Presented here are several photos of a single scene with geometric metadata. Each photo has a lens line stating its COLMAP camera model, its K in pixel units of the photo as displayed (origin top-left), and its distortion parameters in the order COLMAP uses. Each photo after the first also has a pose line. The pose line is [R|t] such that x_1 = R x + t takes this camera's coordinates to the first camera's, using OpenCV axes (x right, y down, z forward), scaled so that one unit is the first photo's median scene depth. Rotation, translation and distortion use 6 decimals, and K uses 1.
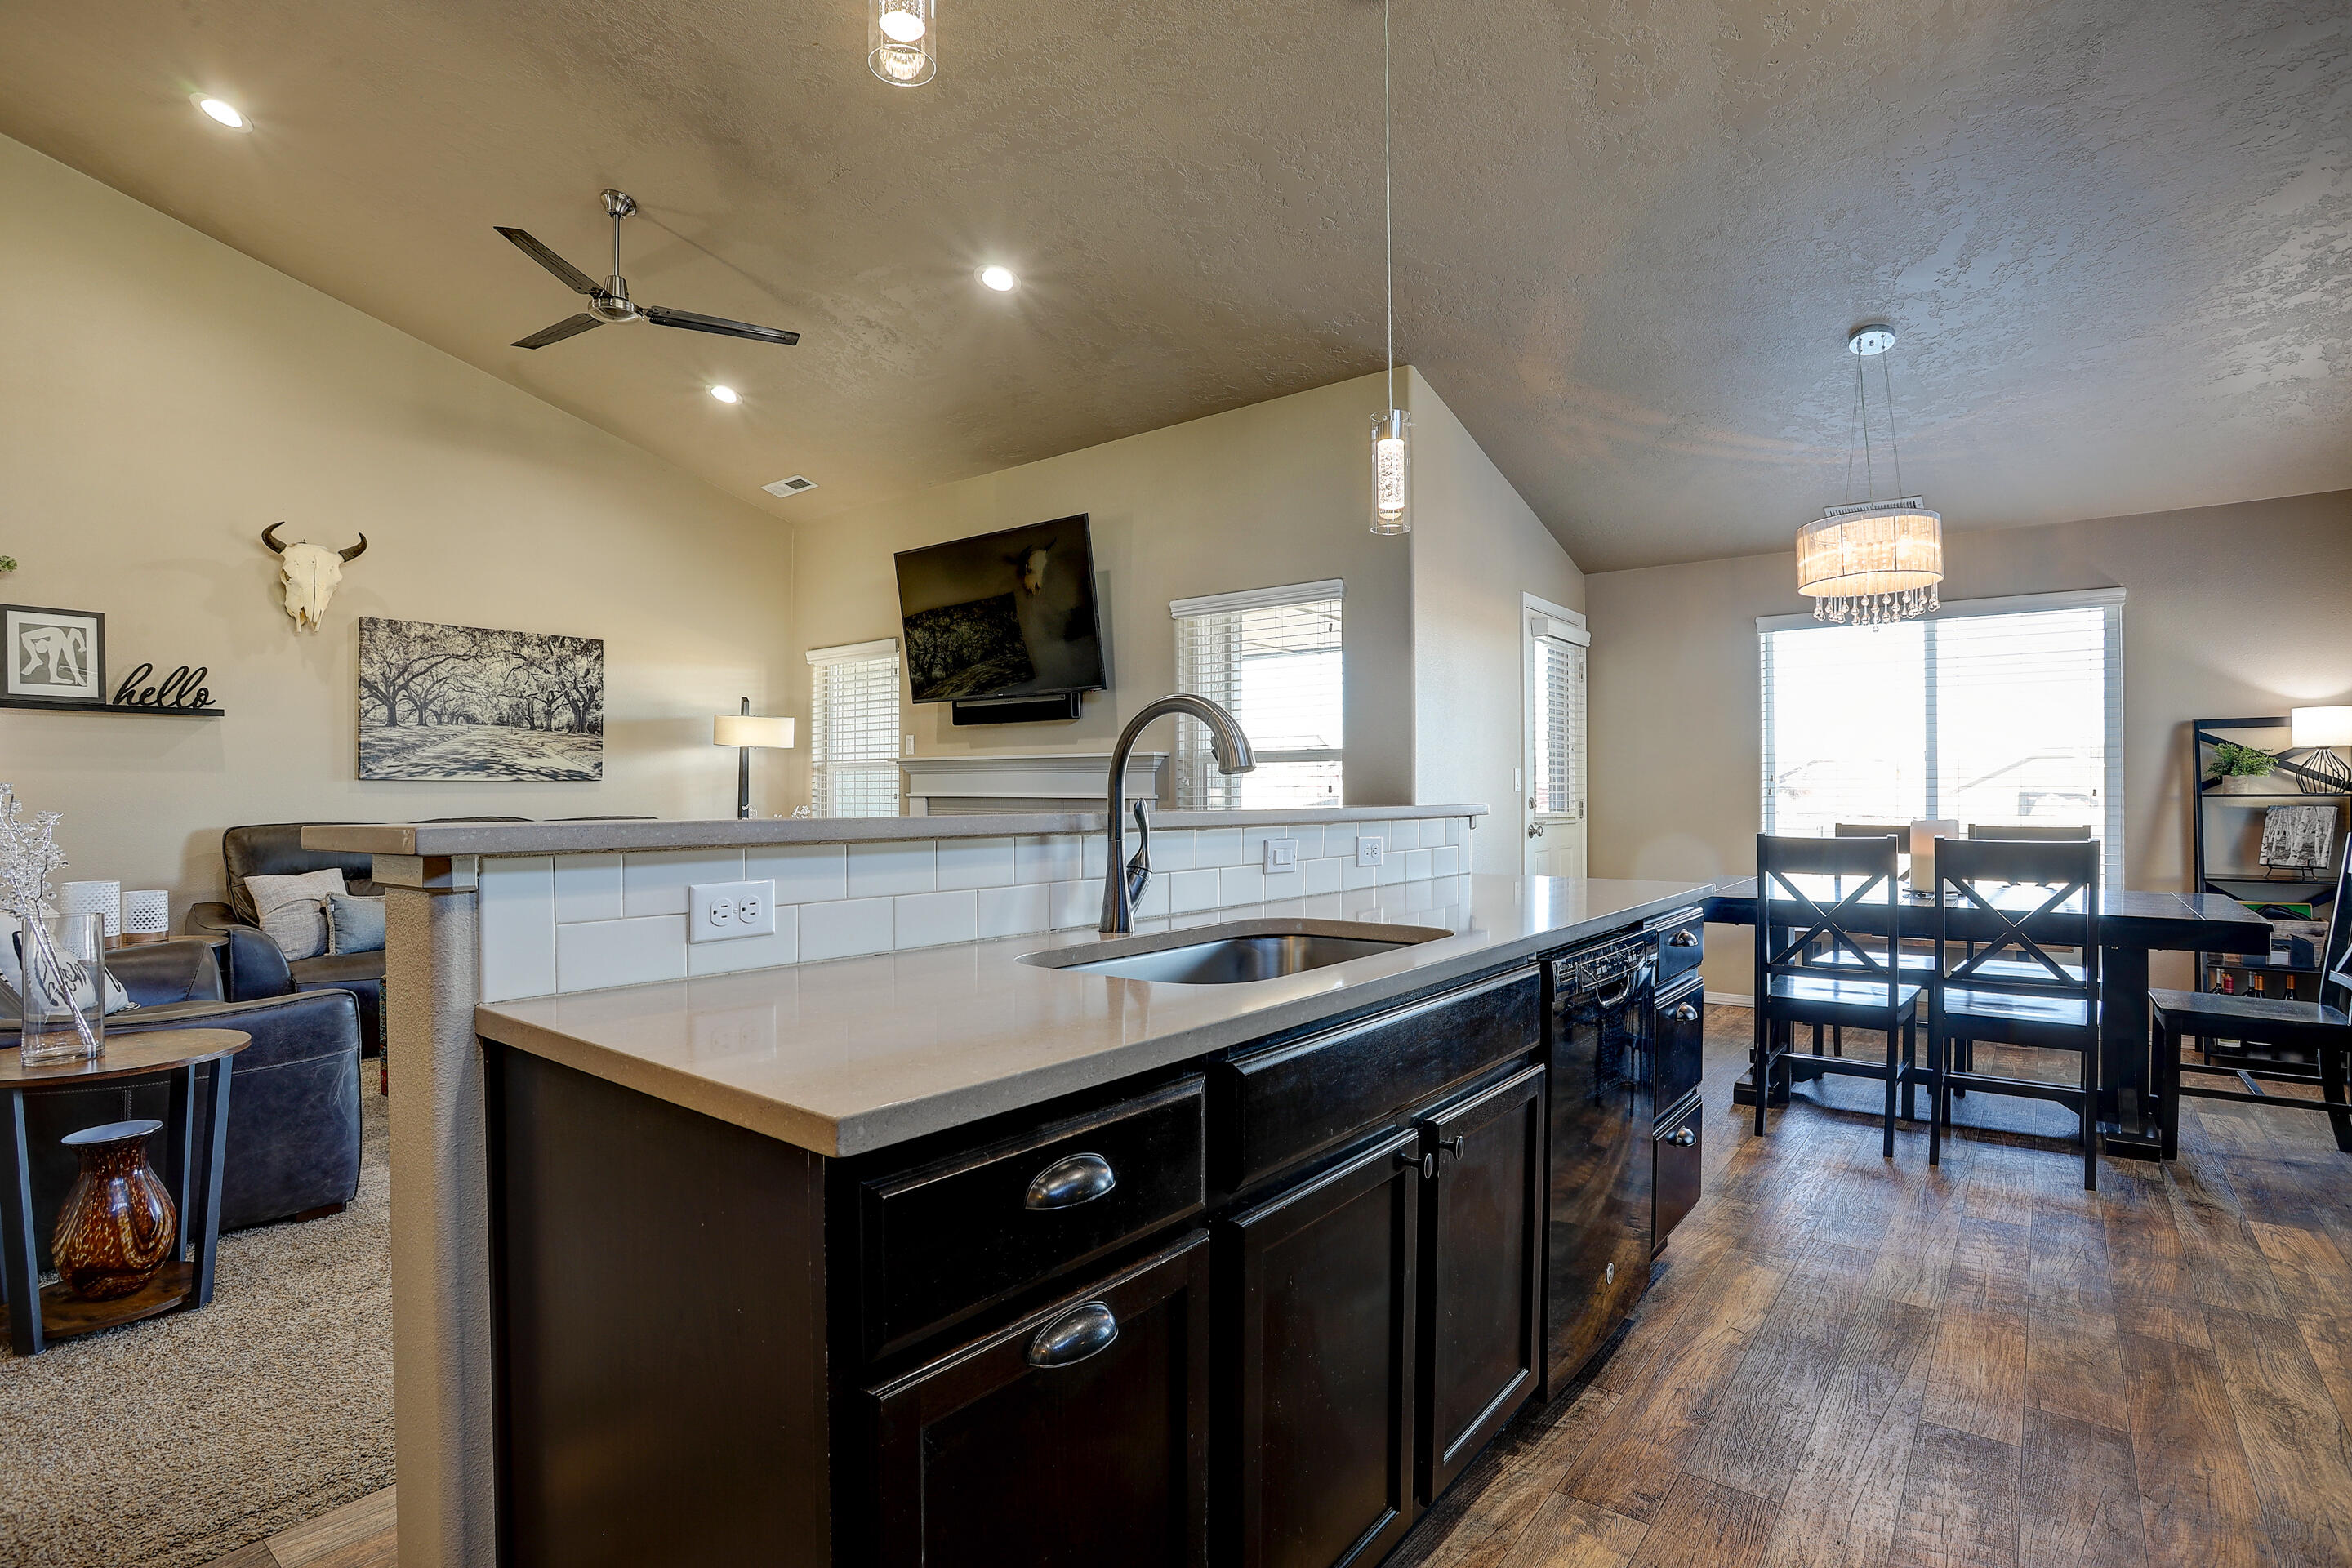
lens RADIAL K [[1174.7, 0, 1174.0], [0, 1174.7, 782.9], [0, 0, 1]] dist [-0.051144, 0.027681]
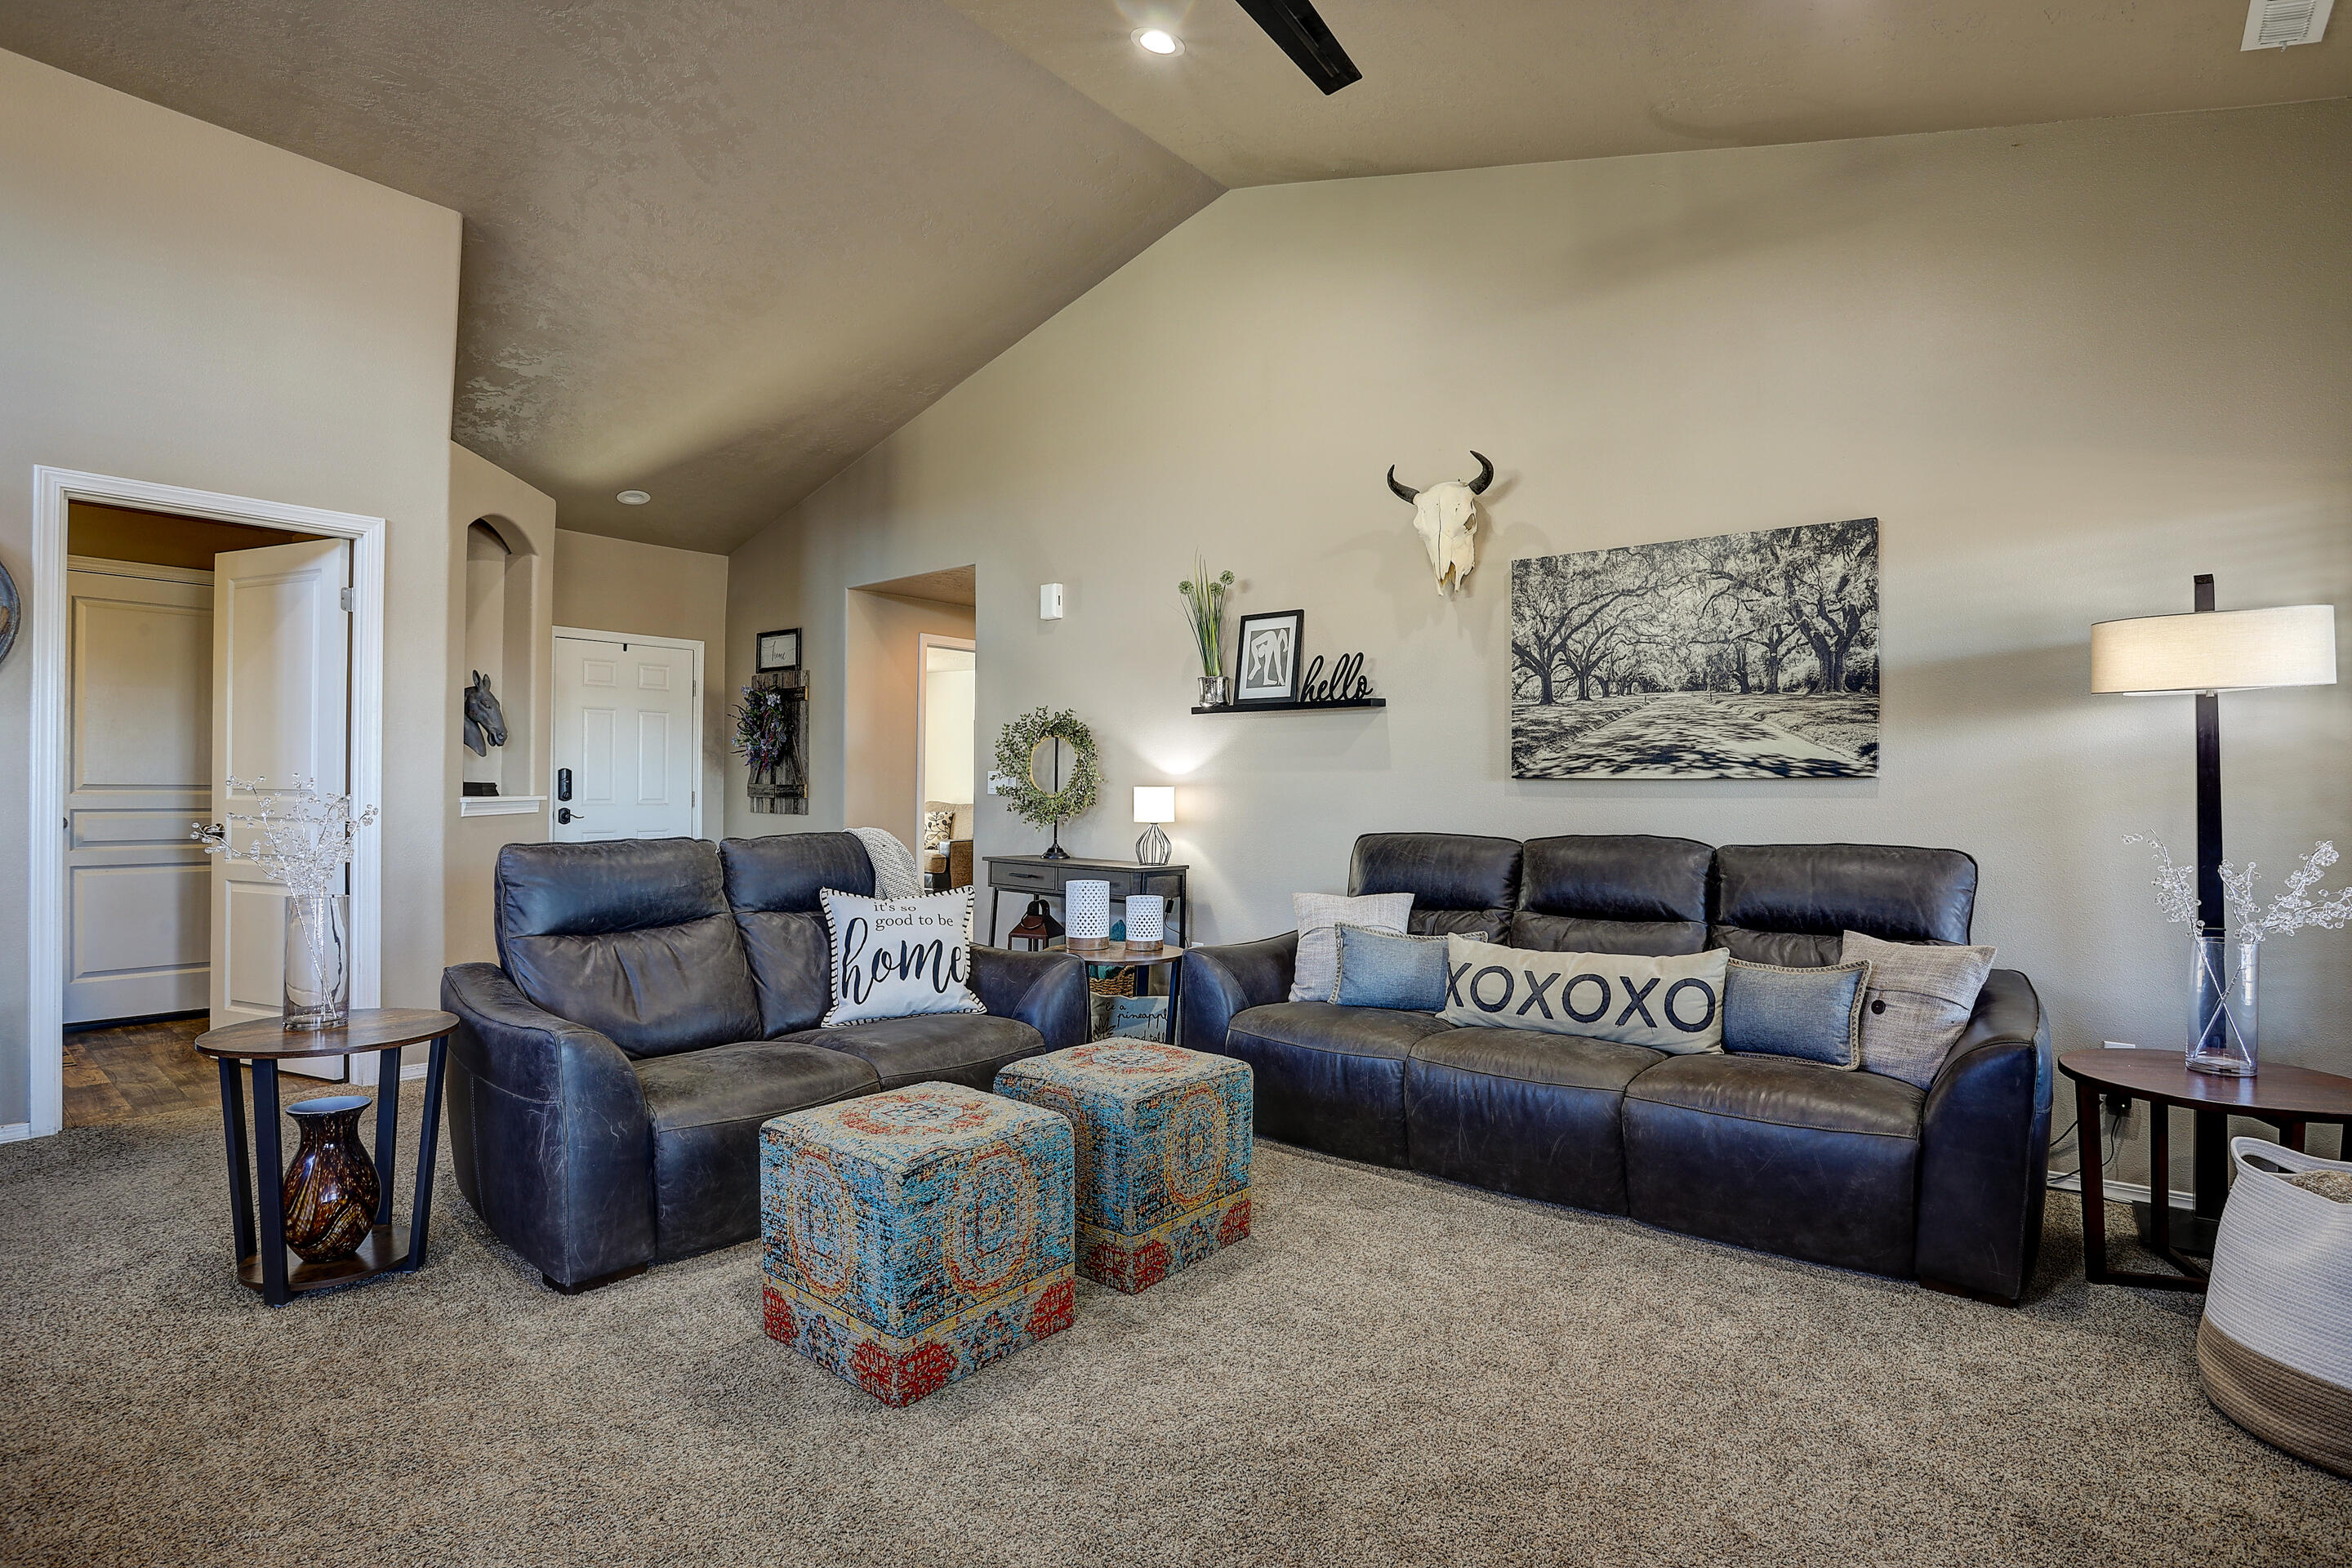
lens RADIAL K [[1158.3, 0, 1183.9], [0, 1158.3, 790.3], [0, 0, 1]] dist [-0.081450, 0.033481]
pose [[-0.021470, 0.001092, -0.999769, 0.044905], [-0.001124, 0.999999, 0.001116, 0.004314], [0.999769, 0.001148, -0.021469, 0.779534]]
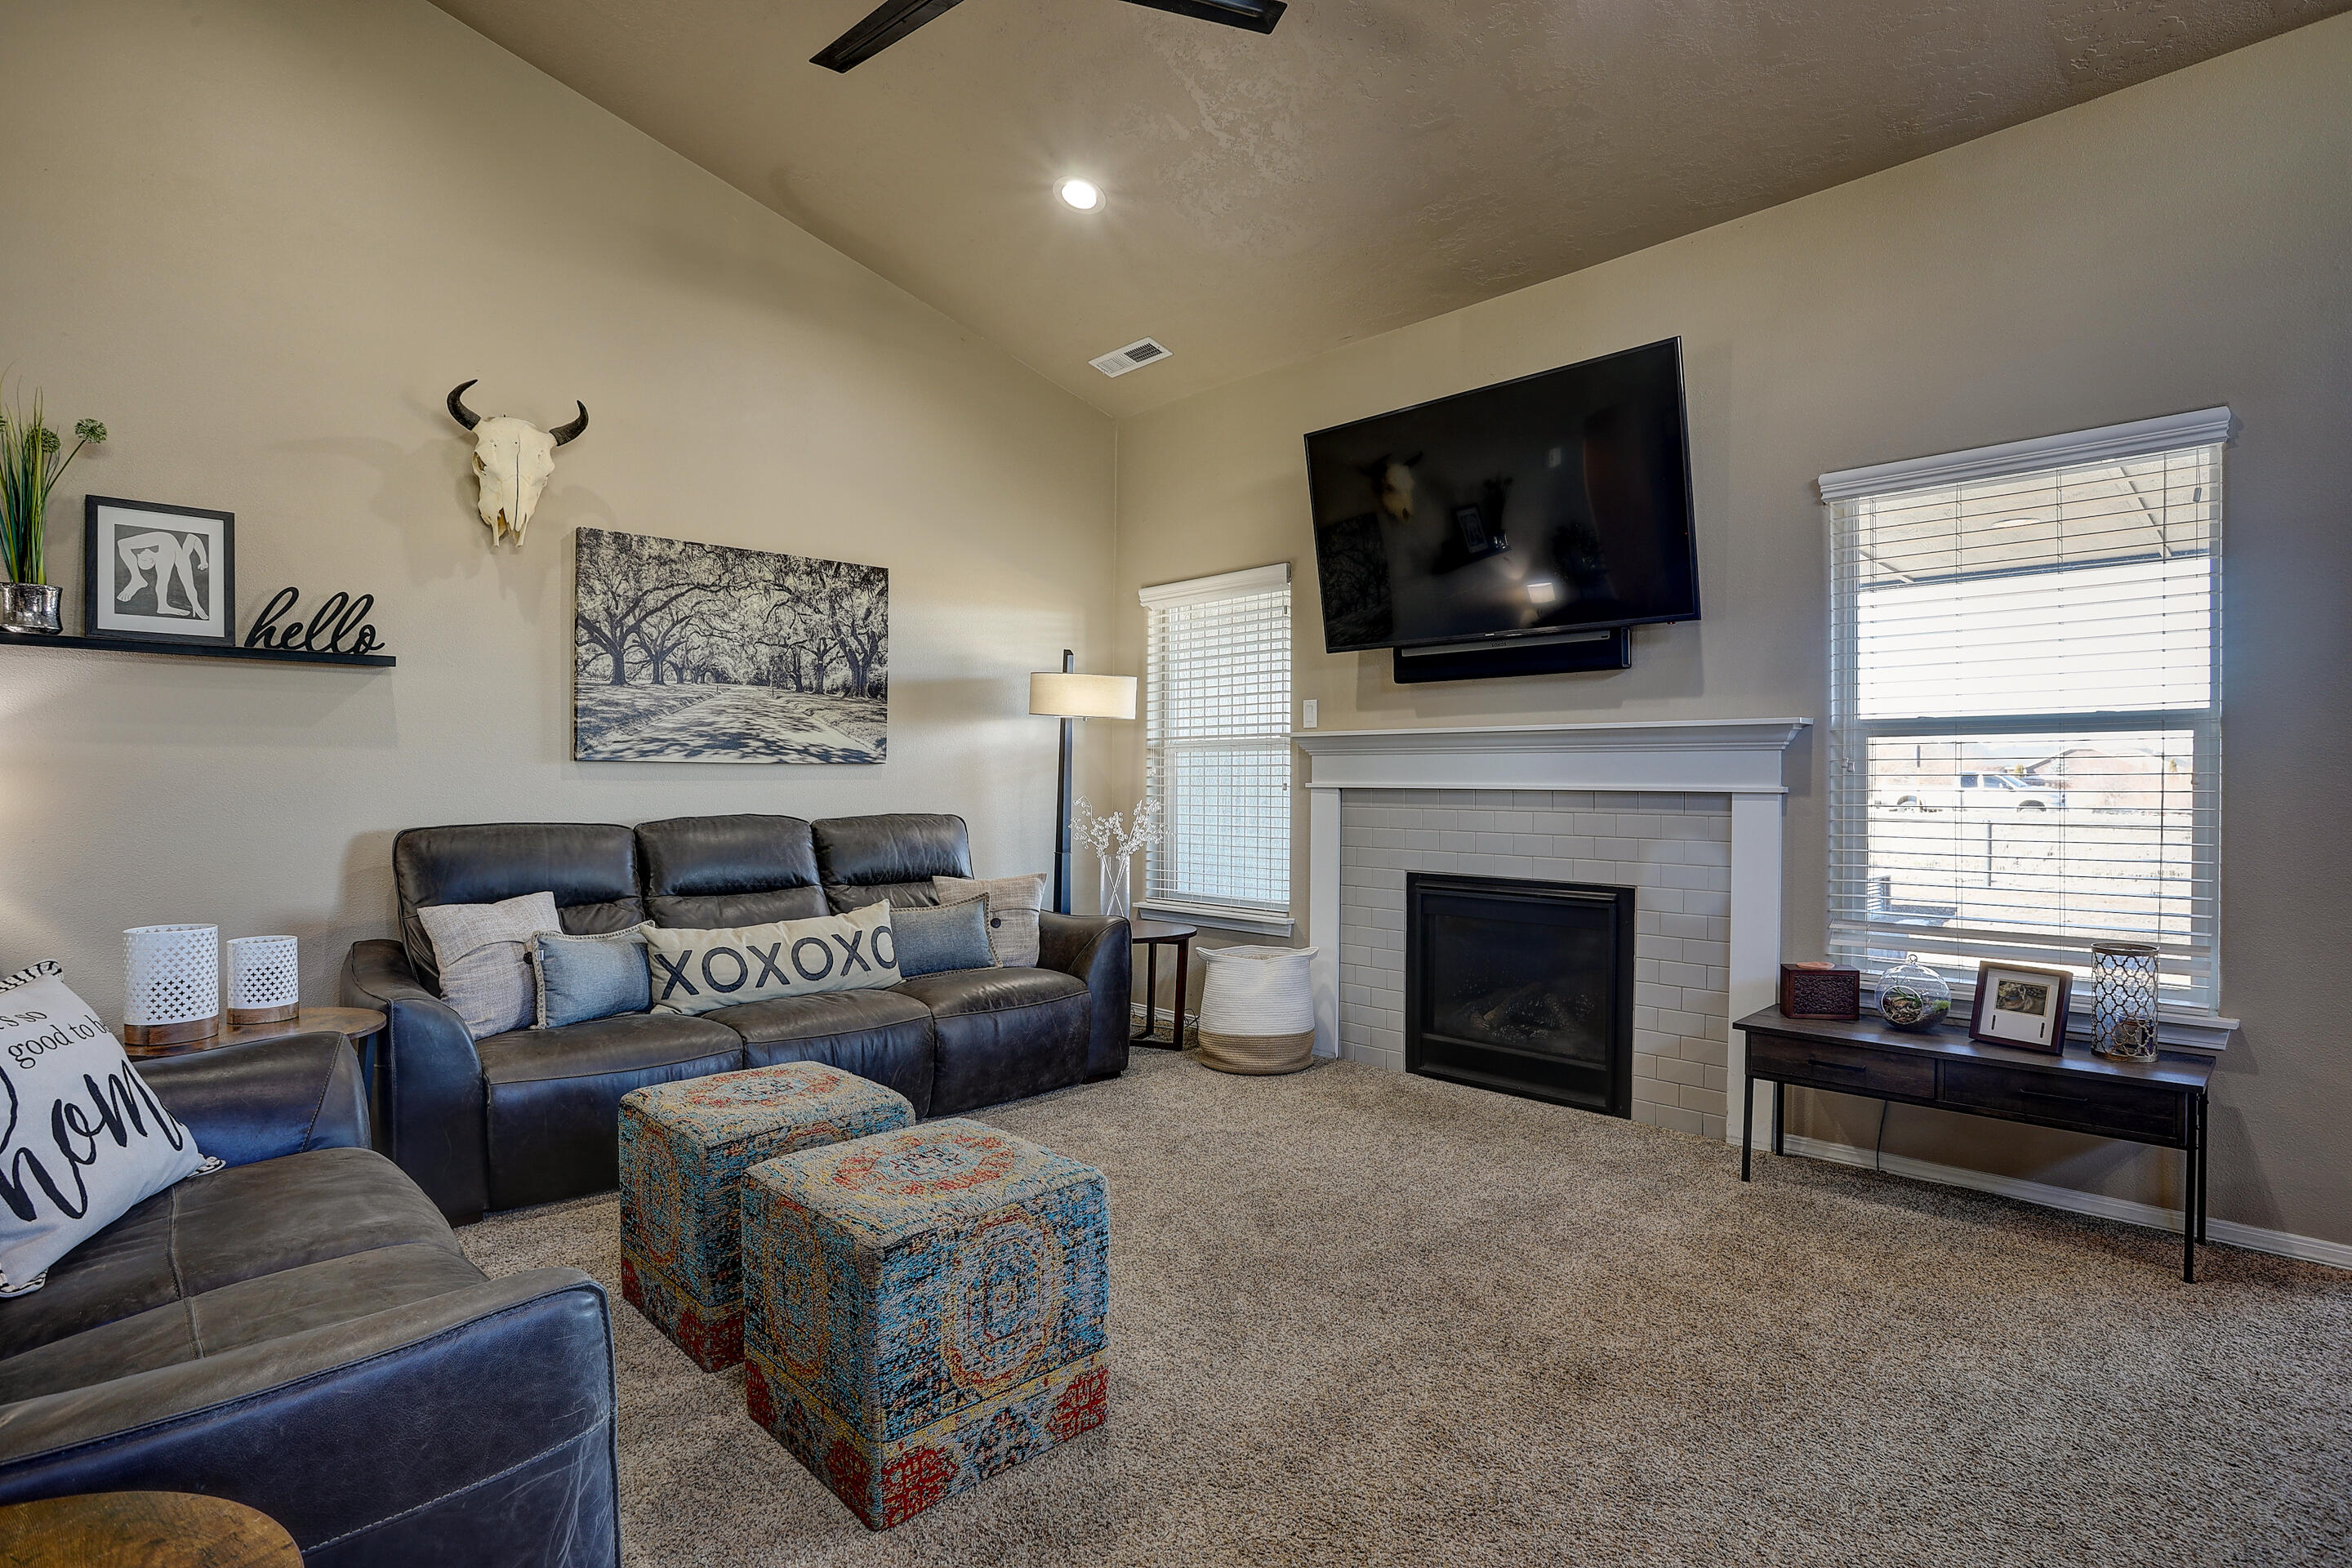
lens RADIAL K [[1193.8, 0, 1187.6], [0, 1193.8, 780.8], [0, 0, 1]] dist [-0.067553, 0.035902]
pose [[0.992160, 0.004668, -0.124886, -0.242588], [-0.003709, 0.999962, 0.007909, 0.002410], [0.124918, -0.007384, 0.992140, 0.329793]]
